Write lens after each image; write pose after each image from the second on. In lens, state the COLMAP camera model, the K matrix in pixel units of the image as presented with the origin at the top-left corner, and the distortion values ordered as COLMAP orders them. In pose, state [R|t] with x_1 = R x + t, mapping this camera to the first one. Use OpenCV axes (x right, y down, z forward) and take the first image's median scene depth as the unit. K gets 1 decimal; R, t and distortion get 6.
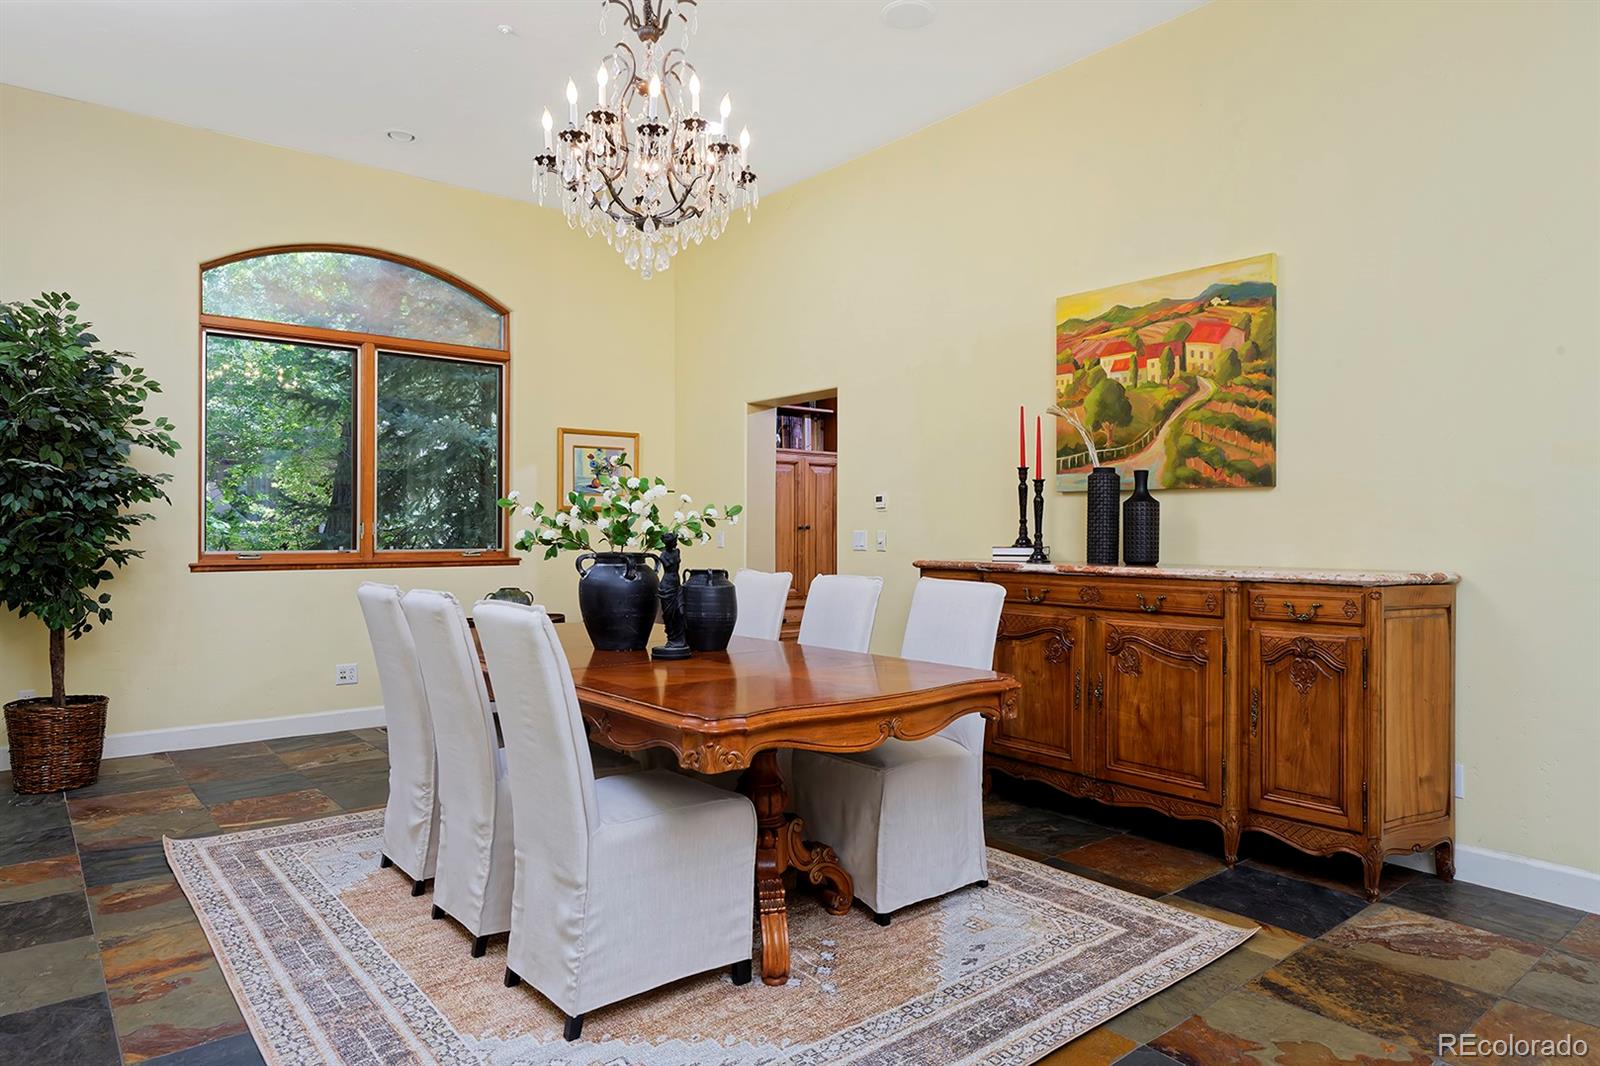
lens RADIAL K [[968.5, 0, 806.9], [0, 968.5, 530.6], [0, 0, 1]] dist [-0.003863, -0.001929]
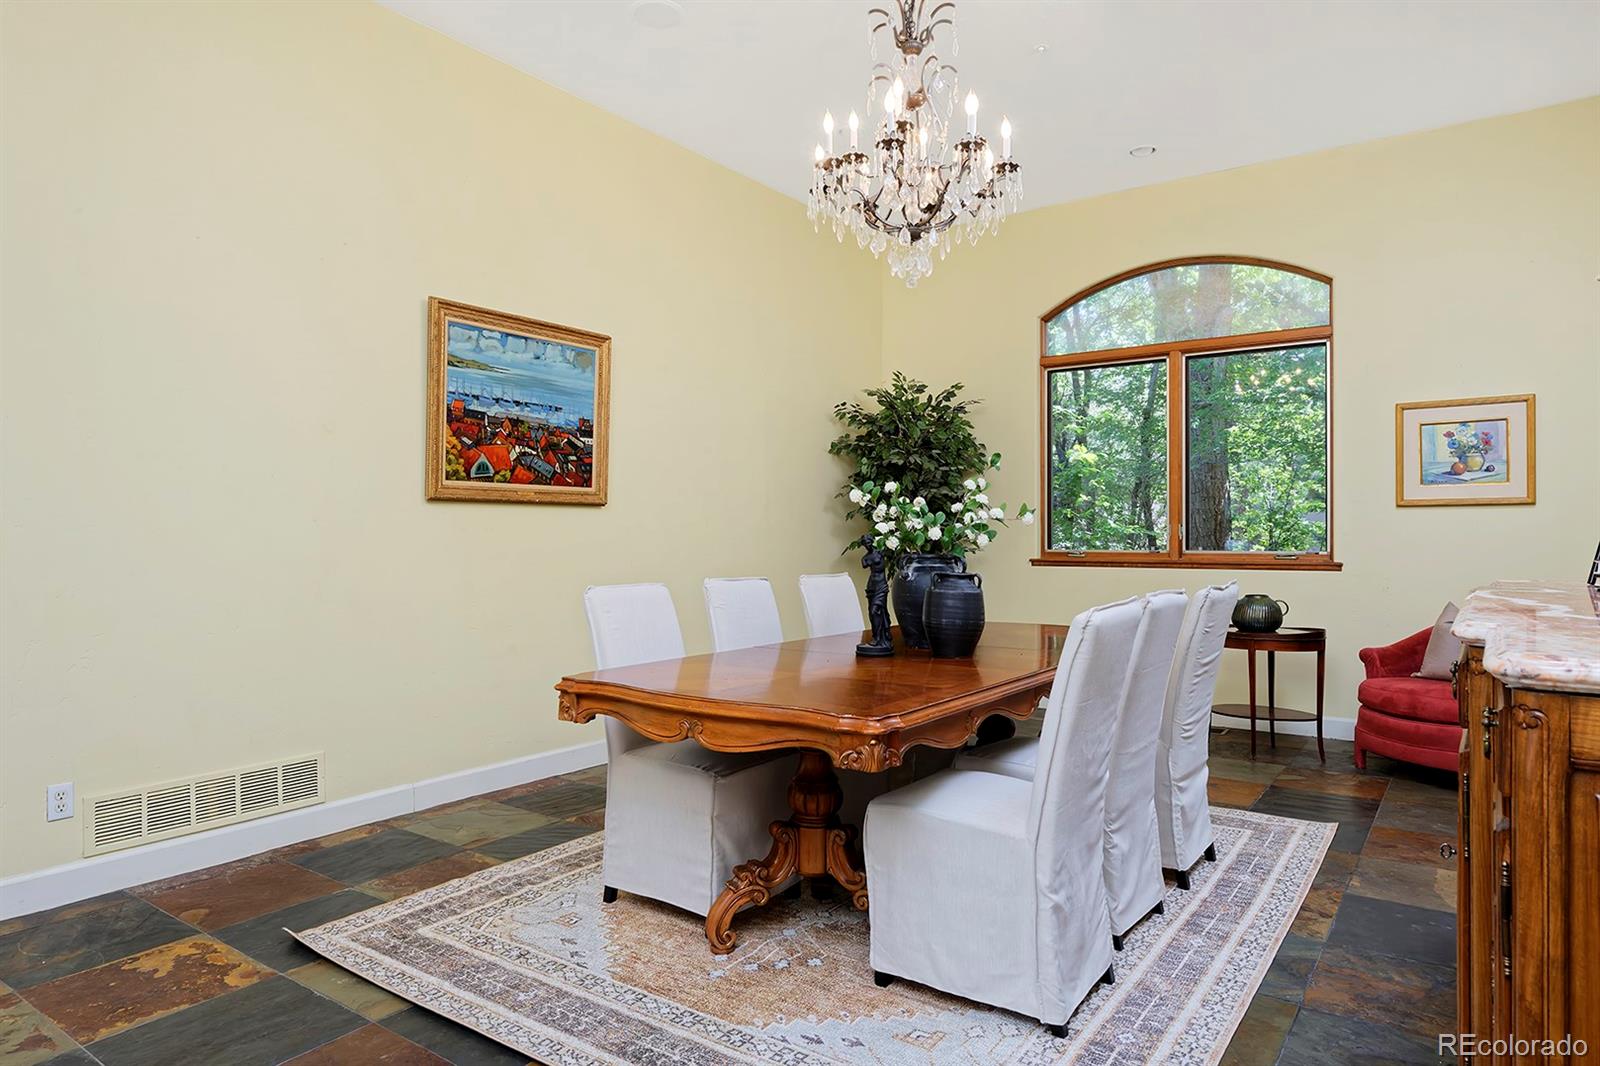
lens RADIAL K [[968.5, 0, 806.9], [0, 968.5, 530.6], [0, 0, 1]] dist [-0.003863, -0.001929]
pose [[0.263586, -0.004614, -0.964625, 0.632603], [0.004151, 0.999985, -0.003649, 0.001318], [0.964627, -0.003042, 0.263601, 0.495111]]
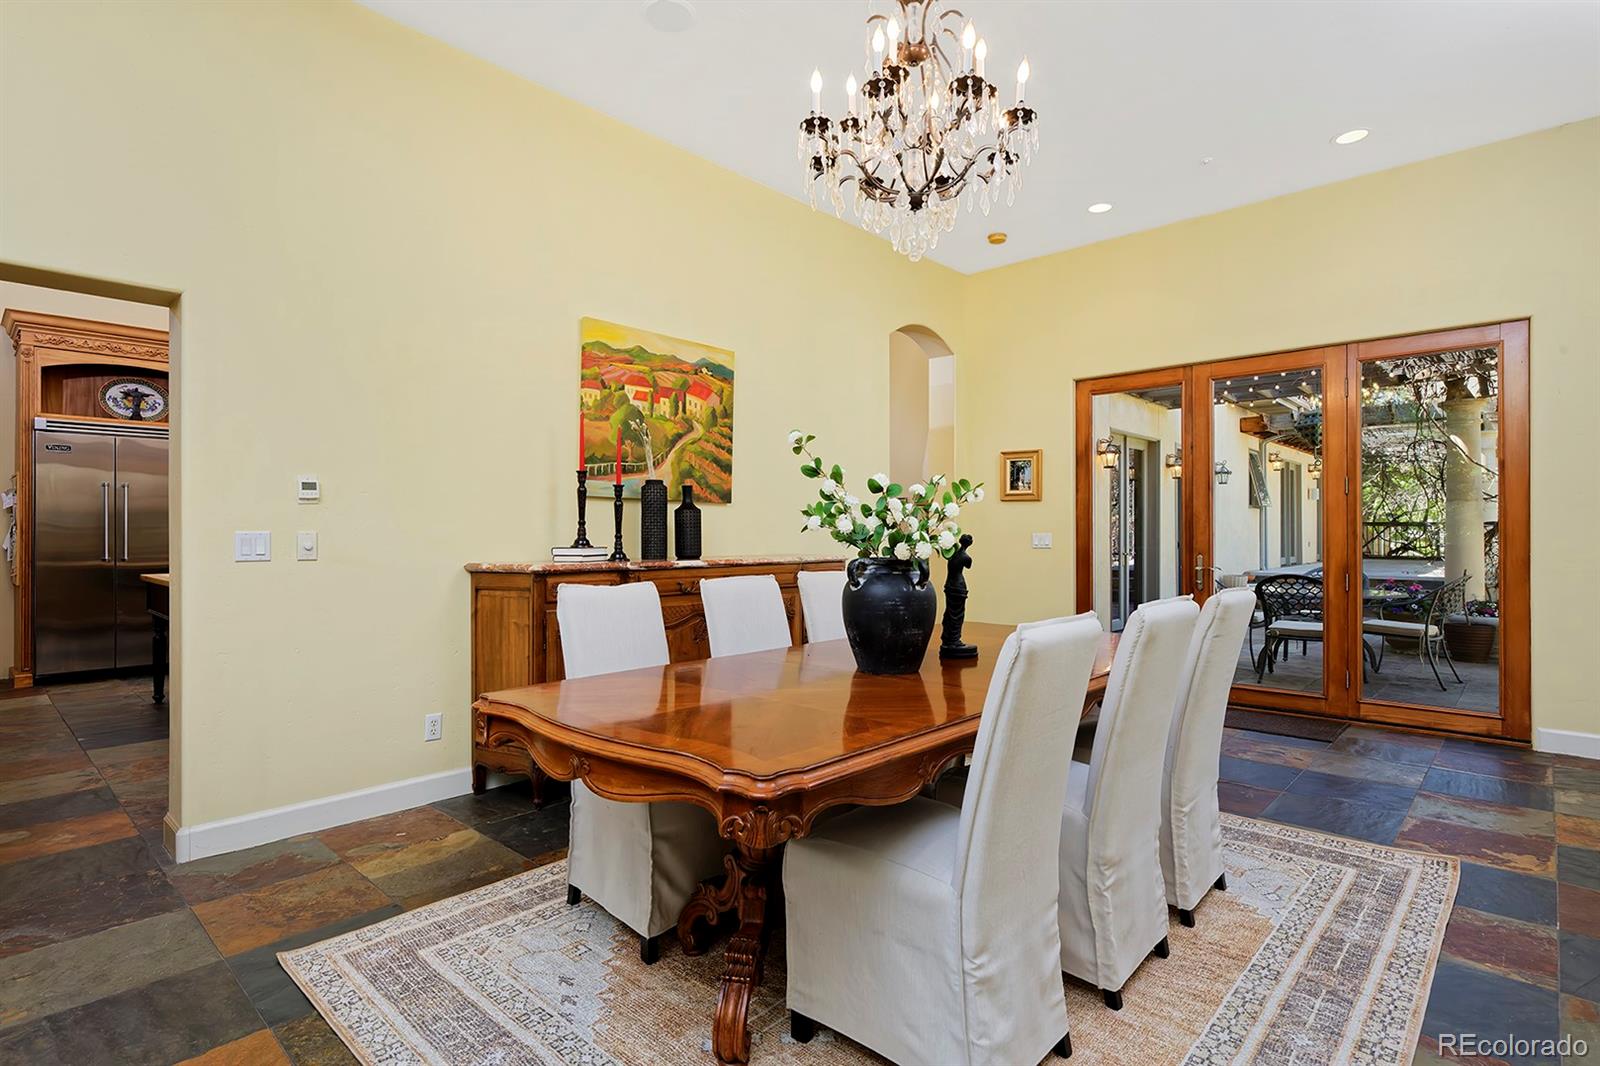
lens RADIAL K [[803.7, 0, 800.0], [0, 803.7, 533.0], [0, 0, 1]] dist [0.000383, 0.000075]
pose [[-0.133318, -0.001316, 0.991072, -0.726936], [-0.001689, 0.999998, 0.001101, 0.000050], [-0.991072, -0.001527, -0.133320, 0.965820]]
